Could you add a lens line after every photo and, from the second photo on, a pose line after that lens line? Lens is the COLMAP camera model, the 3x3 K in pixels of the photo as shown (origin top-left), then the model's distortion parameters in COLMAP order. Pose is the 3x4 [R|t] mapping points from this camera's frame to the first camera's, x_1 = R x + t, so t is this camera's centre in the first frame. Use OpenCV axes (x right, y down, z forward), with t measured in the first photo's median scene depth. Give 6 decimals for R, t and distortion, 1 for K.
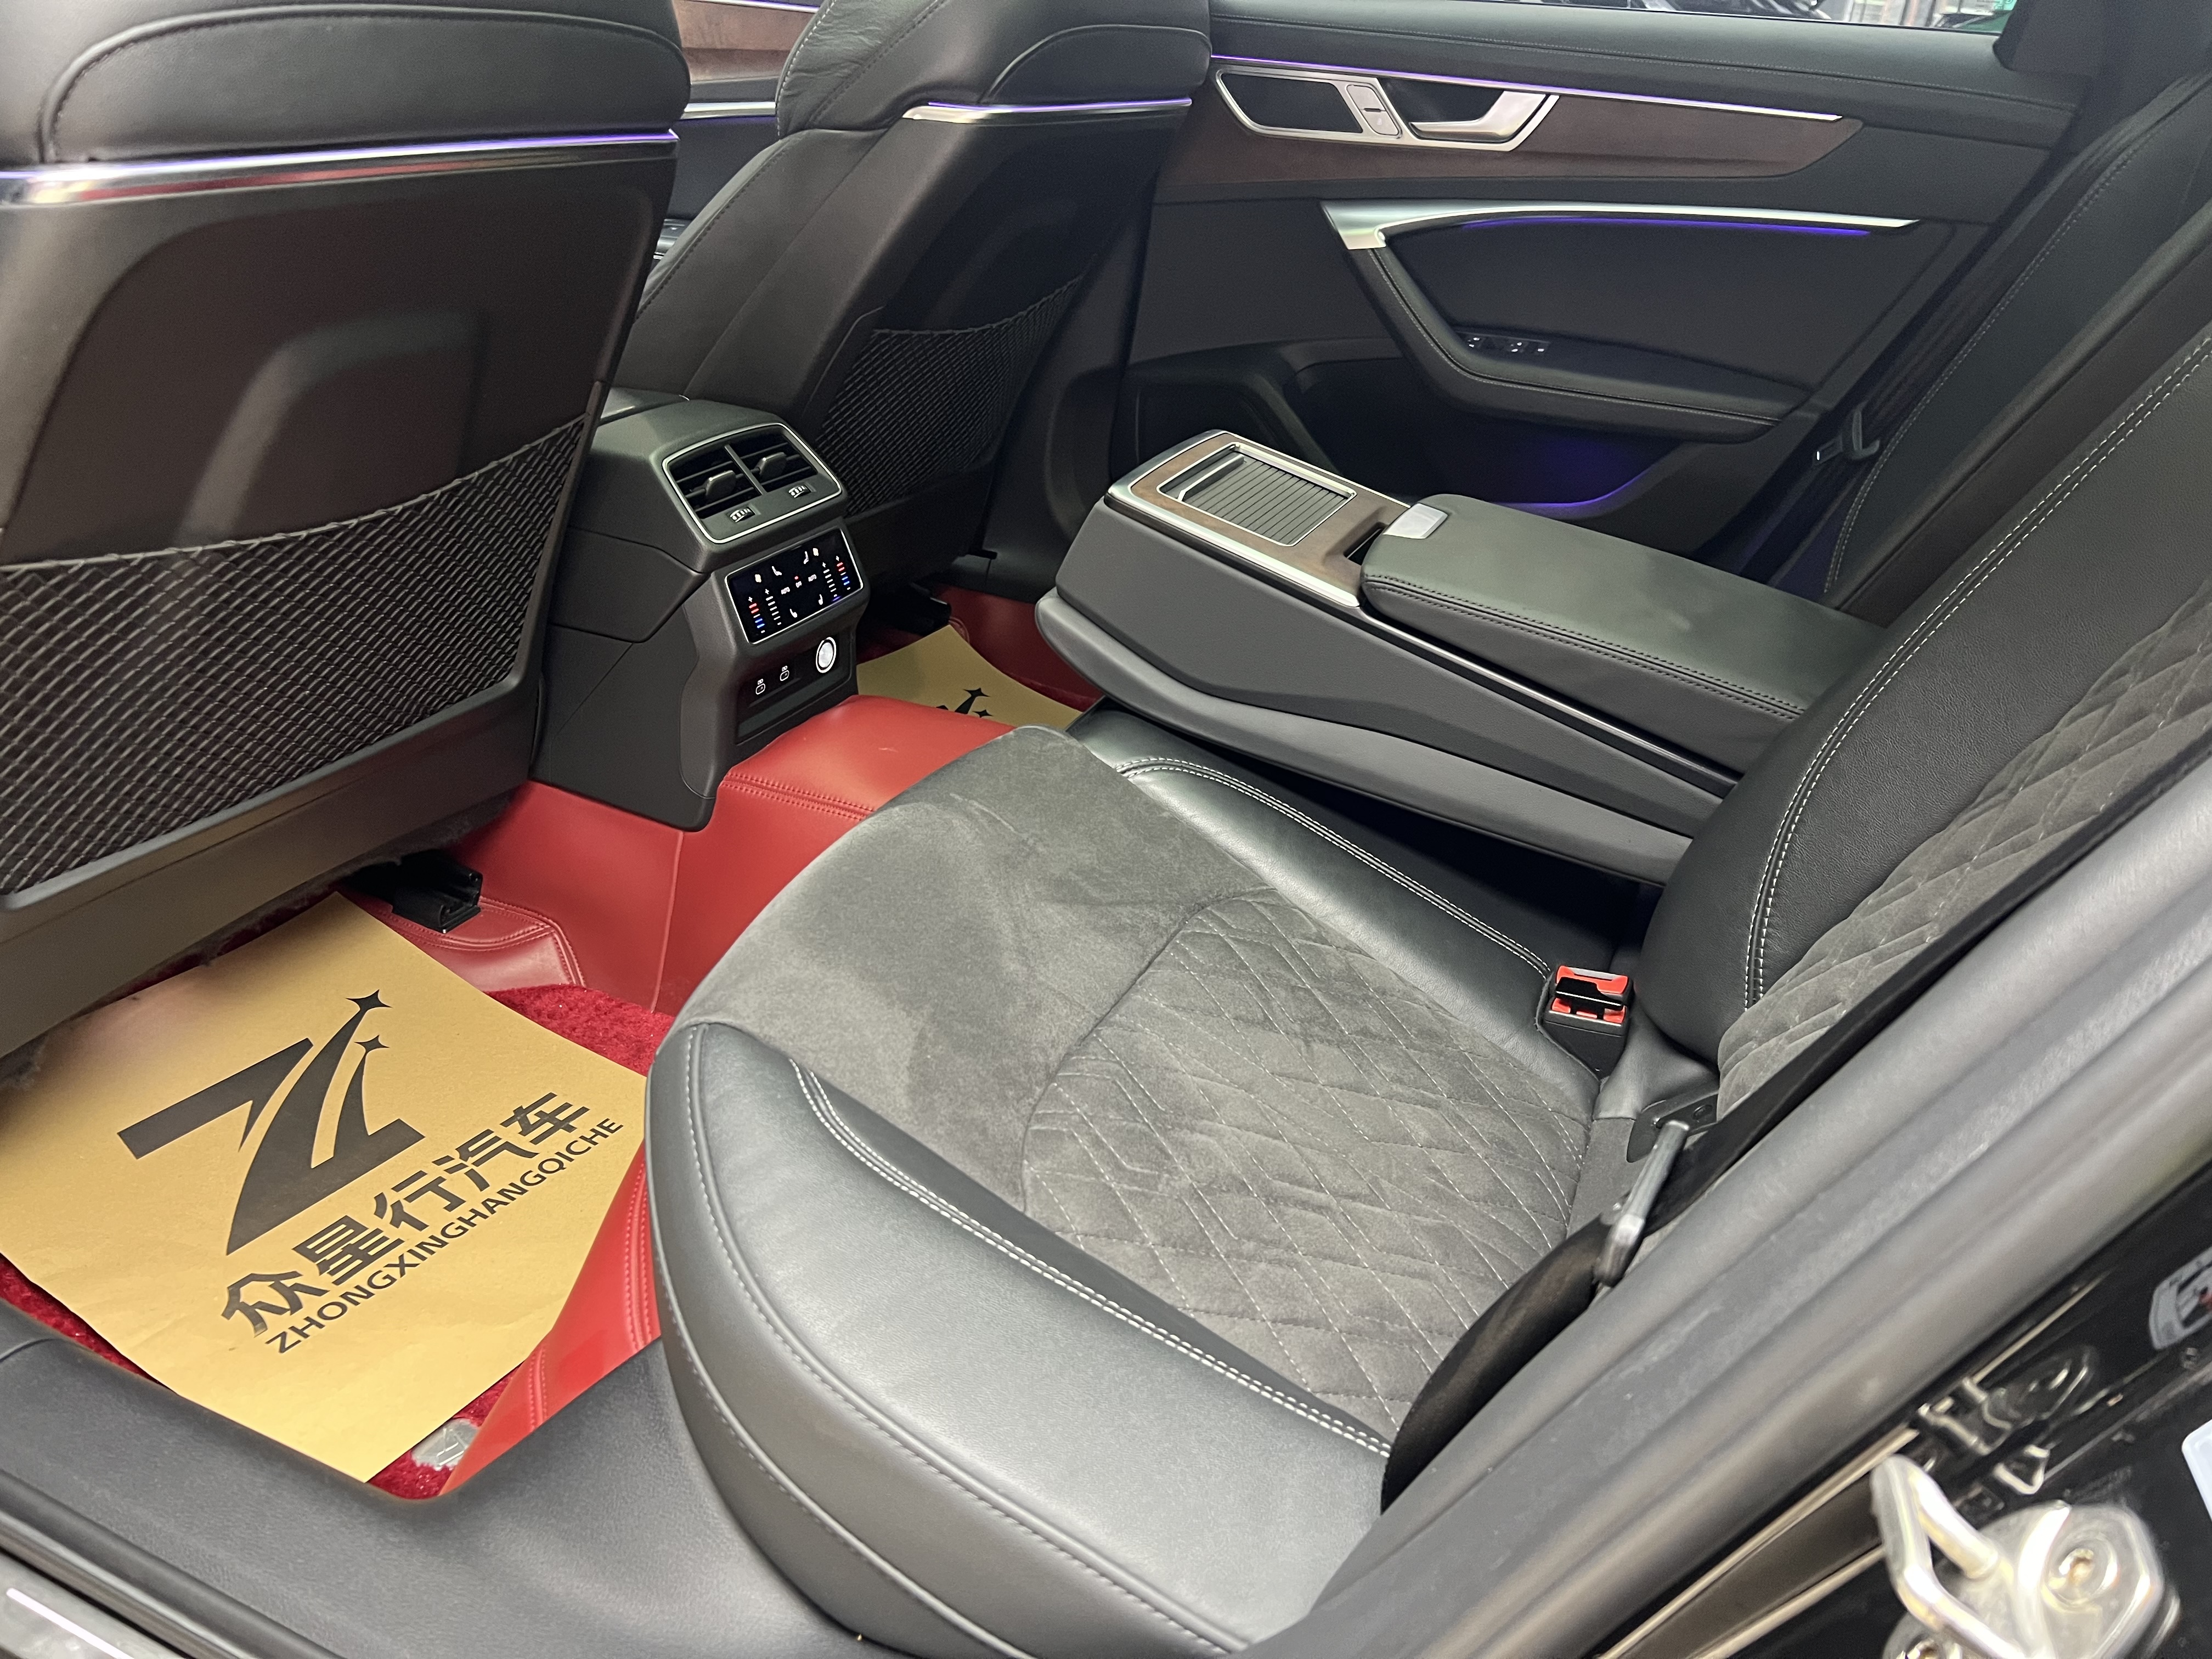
lens RADIAL K [[1669.0, 0, 1104.0], [0, 1669.0, 847.7], [0, 0, 1]] dist [0.074425, -0.104454]
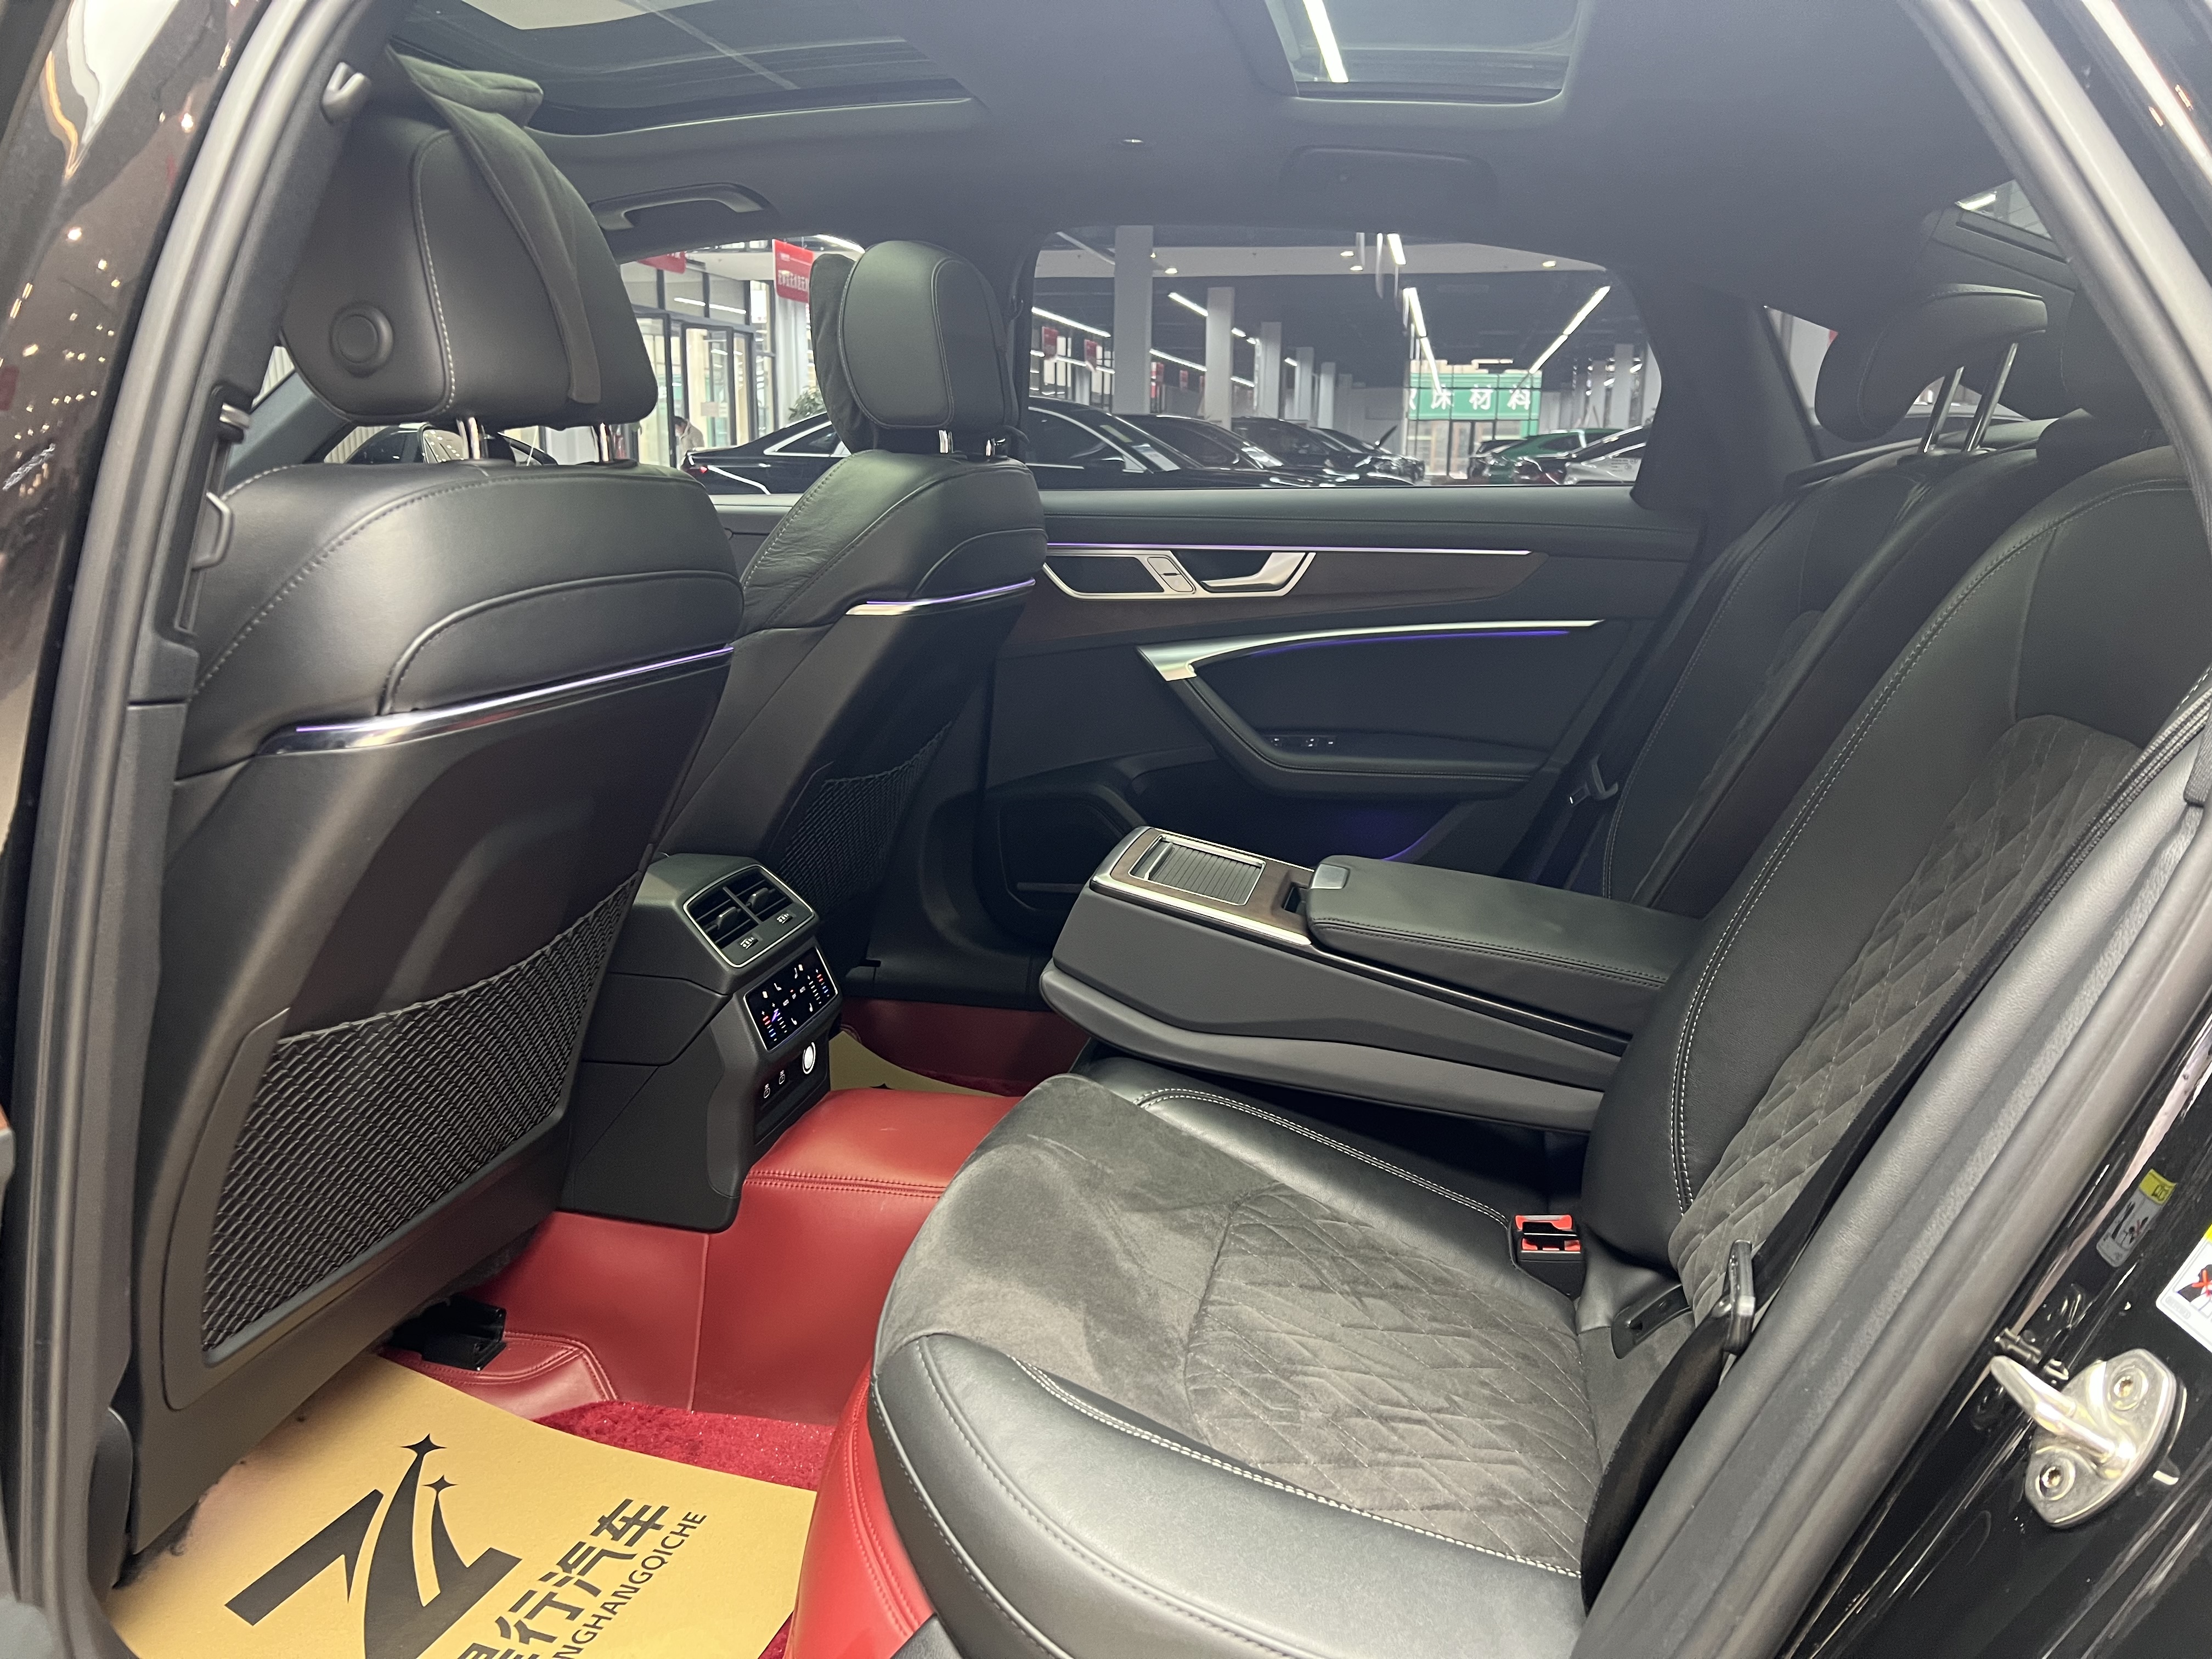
lens RADIAL K [[1697.6, 0, 1090.4], [0, 1697.6, 821.2], [0, 0, 1]] dist [0.057082, -0.069549]
pose [[0.975886, -0.107717, 0.189851, -0.207411], [0.152514, 0.958714, -0.240015, 0.041171], [-0.156159, 0.263182, 0.952024, -0.184936]]
